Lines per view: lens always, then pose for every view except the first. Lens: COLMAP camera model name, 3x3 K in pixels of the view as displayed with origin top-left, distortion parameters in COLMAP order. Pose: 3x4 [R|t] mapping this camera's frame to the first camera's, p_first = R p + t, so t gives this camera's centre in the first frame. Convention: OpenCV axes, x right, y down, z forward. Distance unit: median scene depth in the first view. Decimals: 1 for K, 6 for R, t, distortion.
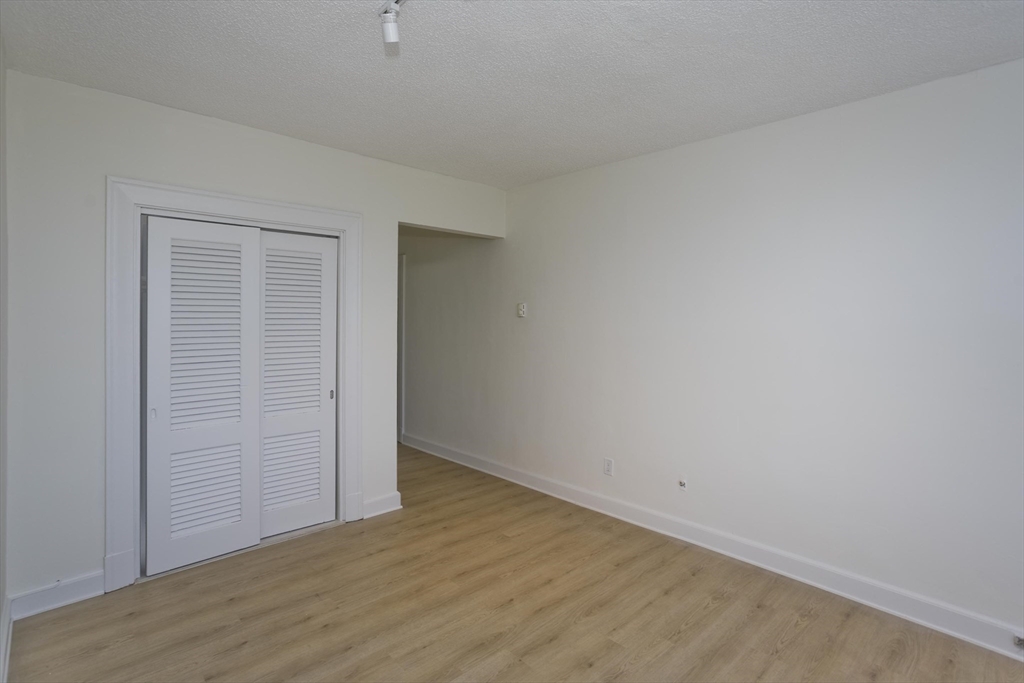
lens RADIAL K [[498.9, 0, 515.1], [0, 498.9, 321.0], [0, 0, 1]] dist [-0.055954, 0.034686]
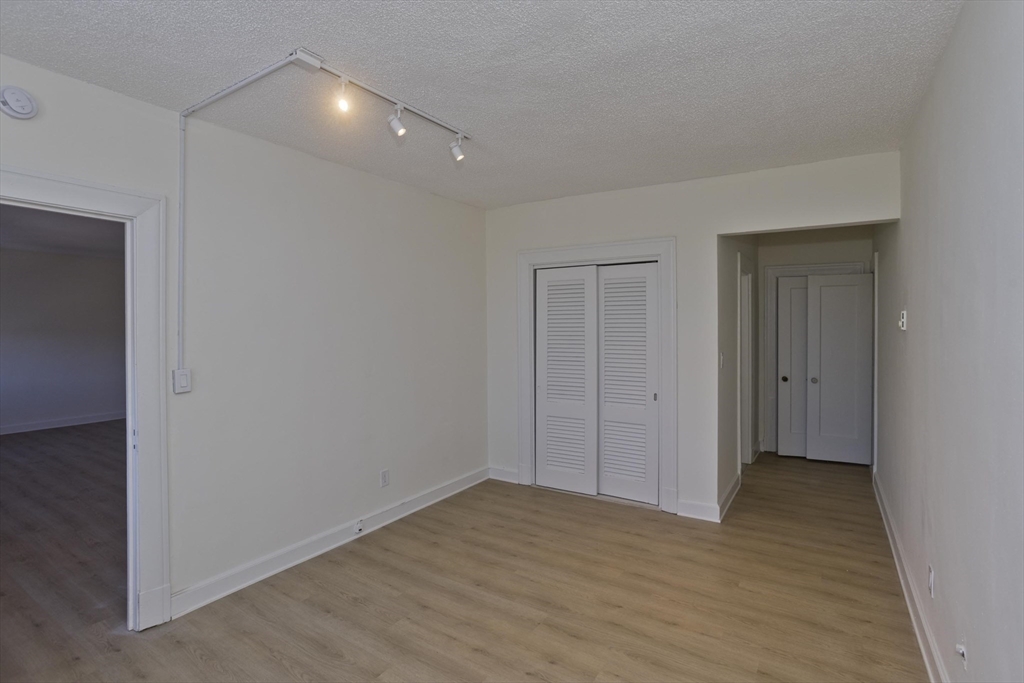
lens RADIAL K [[498.9, 0, 515.1], [0, 498.9, 321.0], [0, 0, 1]] dist [-0.055954, 0.034686]
pose [[0.249551, -0.015148, -0.968243, 0.855091], [-0.005971, 0.999835, -0.017181, -0.009345], [0.968343, 0.010069, 0.249419, 0.479193]]
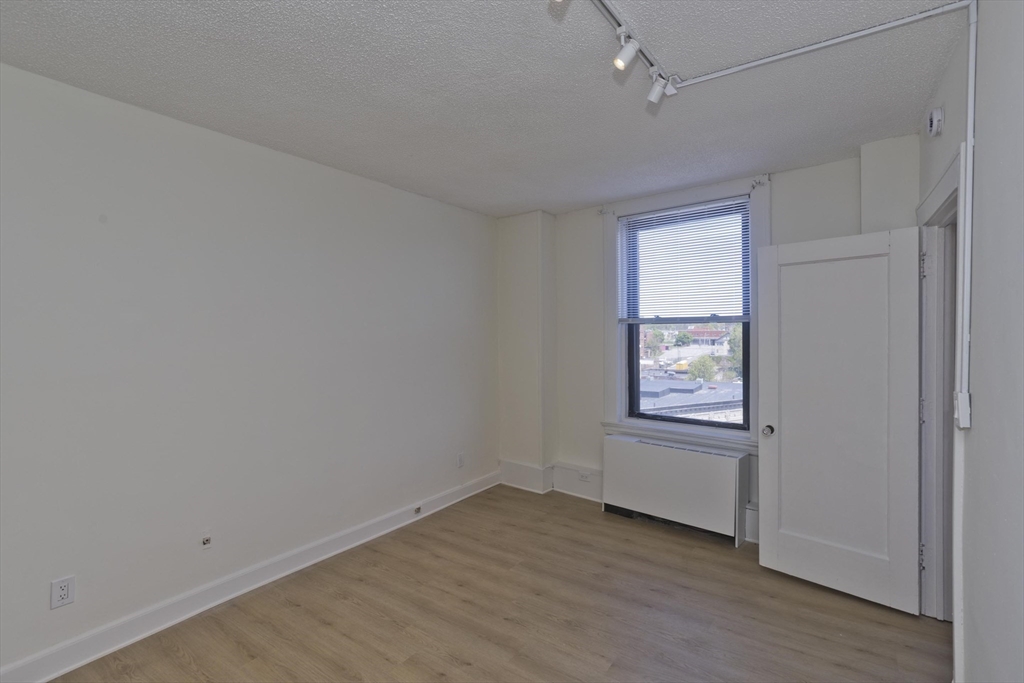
lens RADIAL K [[498.9, 0, 515.1], [0, 498.9, 321.0], [0, 0, 1]] dist [-0.055954, 0.034686]
pose [[-0.197557, 0.002951, 0.980287, -0.665769], [0.007559, 0.999970, -0.001487, -0.037293], [-0.980262, 0.007116, -0.197574, 0.769550]]
